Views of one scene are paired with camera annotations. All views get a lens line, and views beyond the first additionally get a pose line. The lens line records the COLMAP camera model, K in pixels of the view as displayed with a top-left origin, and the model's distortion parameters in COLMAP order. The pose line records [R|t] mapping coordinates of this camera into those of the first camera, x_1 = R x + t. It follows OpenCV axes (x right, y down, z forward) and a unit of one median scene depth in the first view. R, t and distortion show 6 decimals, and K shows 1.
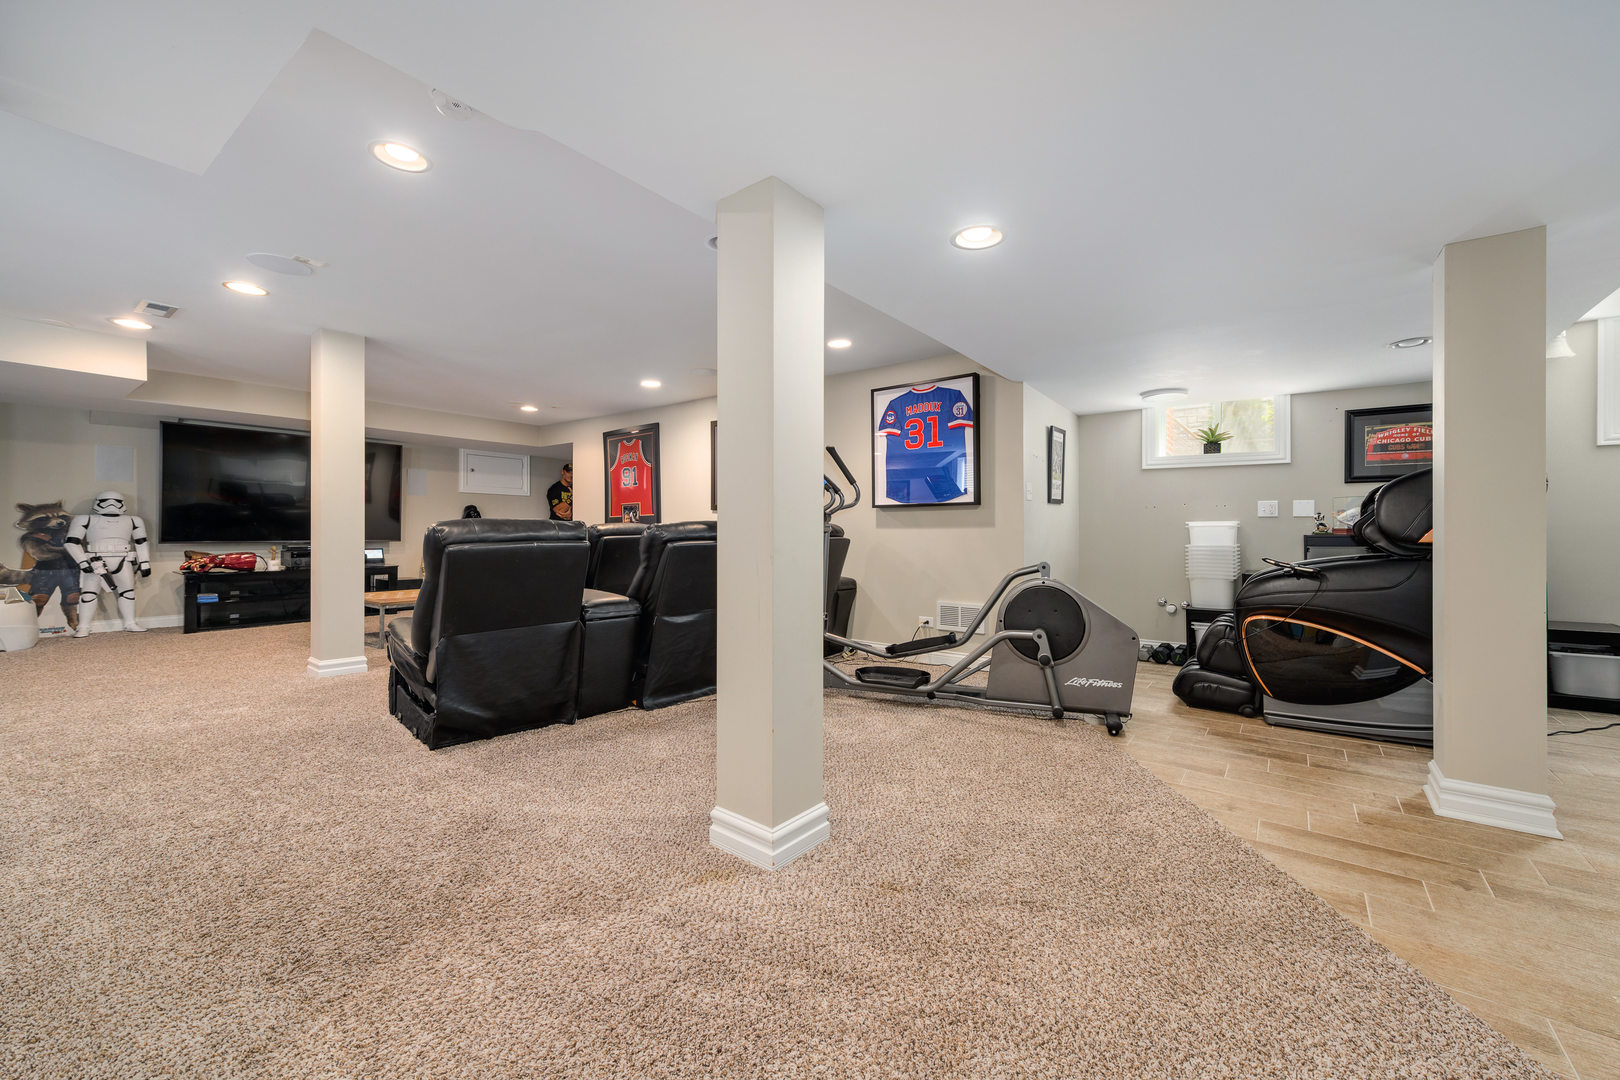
lens RADIAL K [[637.9, 0, 810.5], [0, 637.9, 538.0], [0, 0, 1]] dist [0.009599, 0.000058]
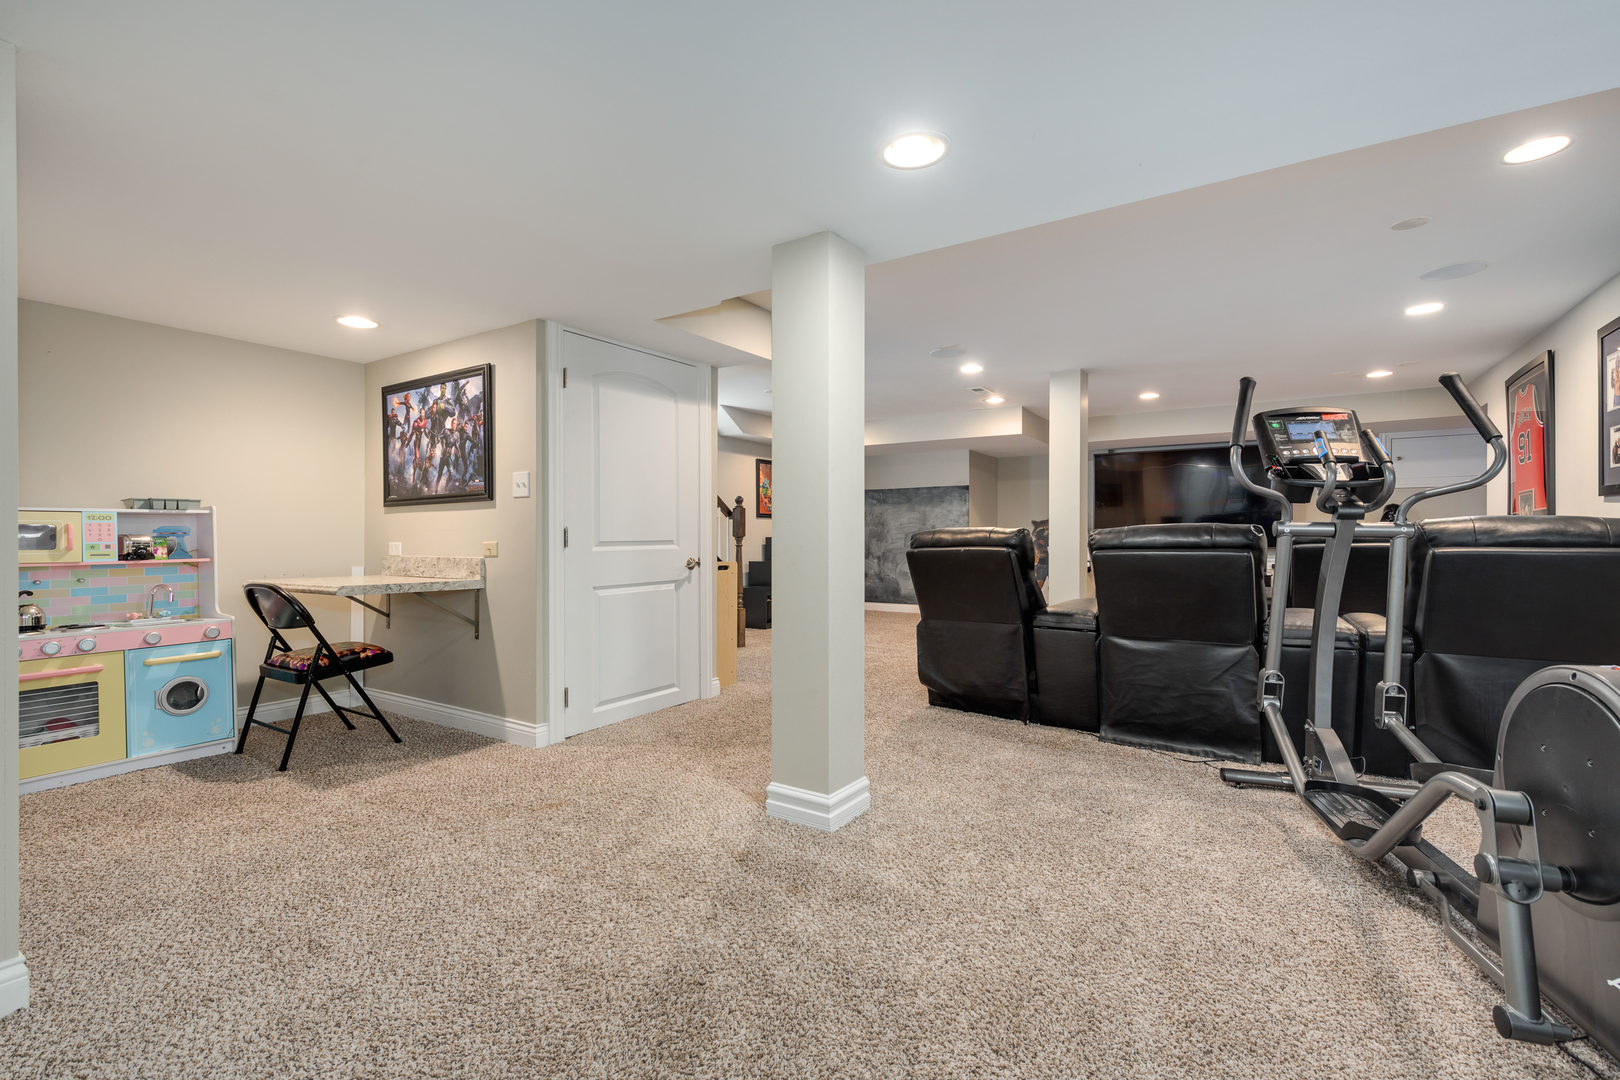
lens RADIAL K [[740.4, 0, 810.0], [0, 740.4, 540.0], [0, 0, 1]] dist [-0.000739, -0.000081]
pose [[0.077972, 0.006702, -0.996933, 1.939787], [-0.004809, 0.999968, 0.006347, -0.041341], [0.996944, 0.004299, 0.078002, 1.327540]]
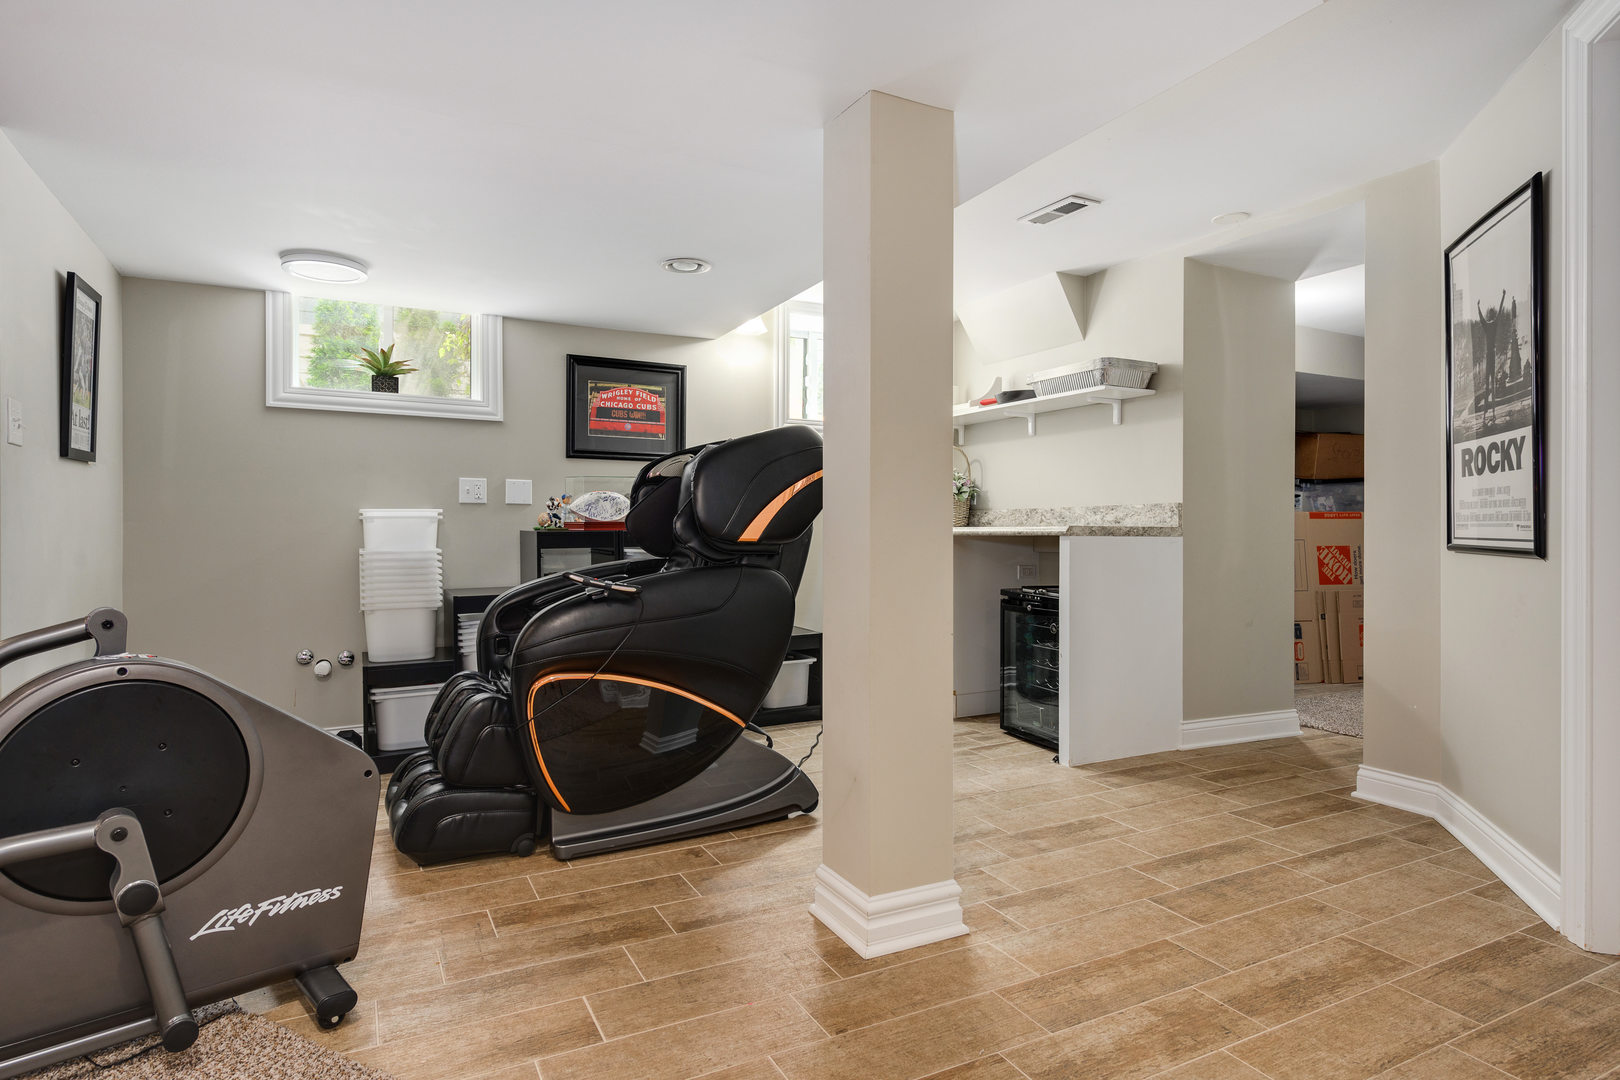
lens RADIAL K [[896.4, 0, 808.4], [0, 896.4, 525.9], [0, 0, 1]] dist [-0.000680, -0.001028]
pose [[0.437884, 0.000738, 0.899031, 0.078981], [0.009557, 0.999939, -0.005476, -0.003168], [-0.898981, 0.010989, 0.437850, 0.399055]]
